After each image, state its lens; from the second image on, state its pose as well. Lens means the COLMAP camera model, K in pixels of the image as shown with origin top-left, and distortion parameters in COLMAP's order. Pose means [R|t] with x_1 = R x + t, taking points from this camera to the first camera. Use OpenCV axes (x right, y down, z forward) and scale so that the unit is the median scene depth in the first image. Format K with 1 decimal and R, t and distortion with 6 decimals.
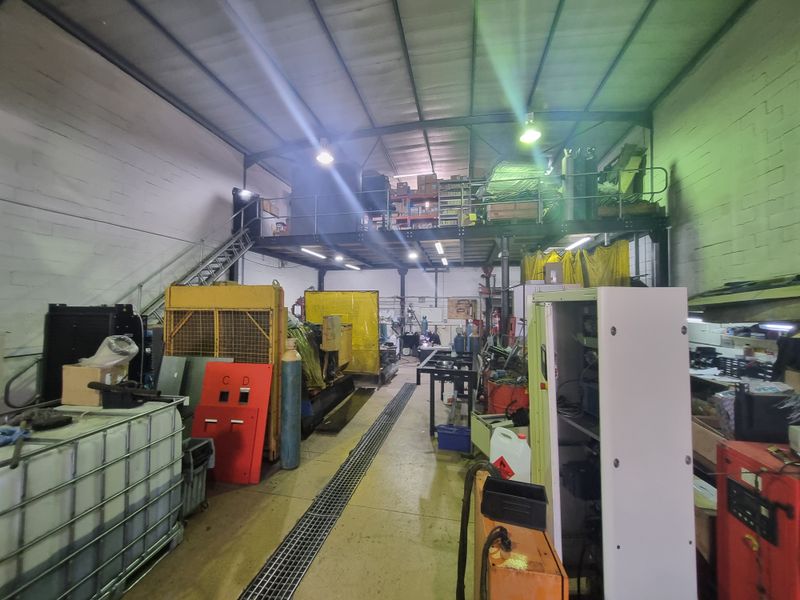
lens RADIAL K [[314.6, 0, 395.6], [0, 314.6, 297.1], [0, 0, 1]] dist [0.000868, 0.000475]
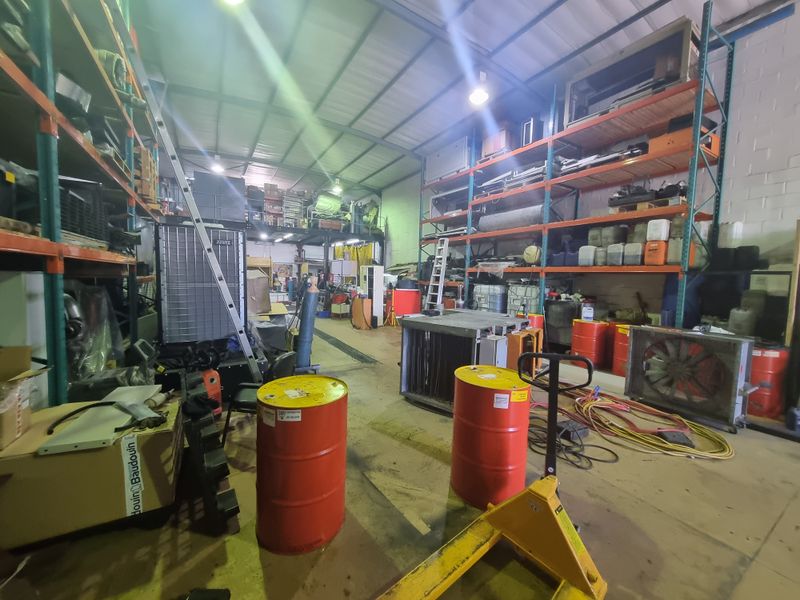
lens RADIAL K [[314.6, 0, 395.6], [0, 314.6, 297.1], [0, 0, 1]] dist [0.000868, 0.000475]
pose [[0.732386, -0.028942, 0.680274, -1.119775], [-0.046617, 0.994621, 0.092504, -0.002609], [-0.679292, -0.099461, 0.727097, -1.320384]]
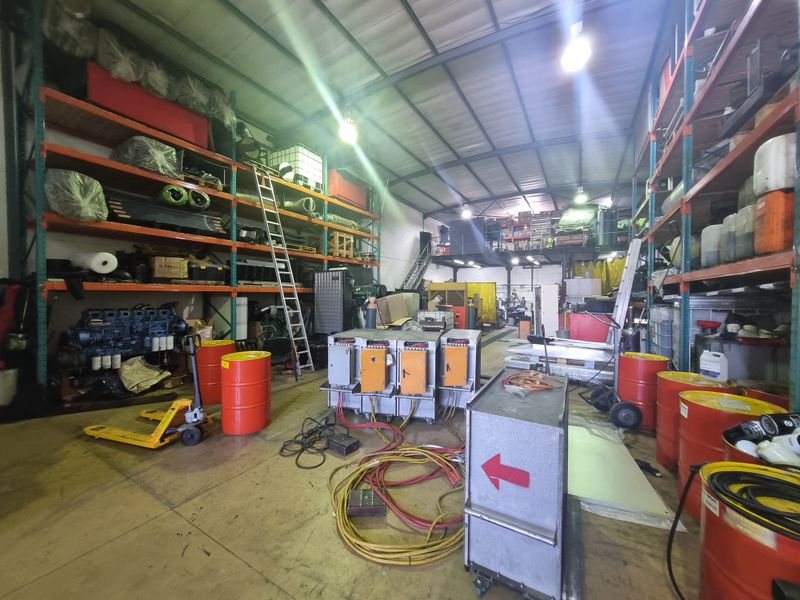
lens RADIAL K [[314.6, 0, 395.6], [0, 314.6, 297.1], [0, 0, 1]] dist [0.000868, 0.000475]
pose [[0.947866, 0.005927, -0.318614, -0.032615], [0.007559, 0.999128, 0.041074, -0.020428], [0.318579, -0.041341, 0.946994, -1.720791]]
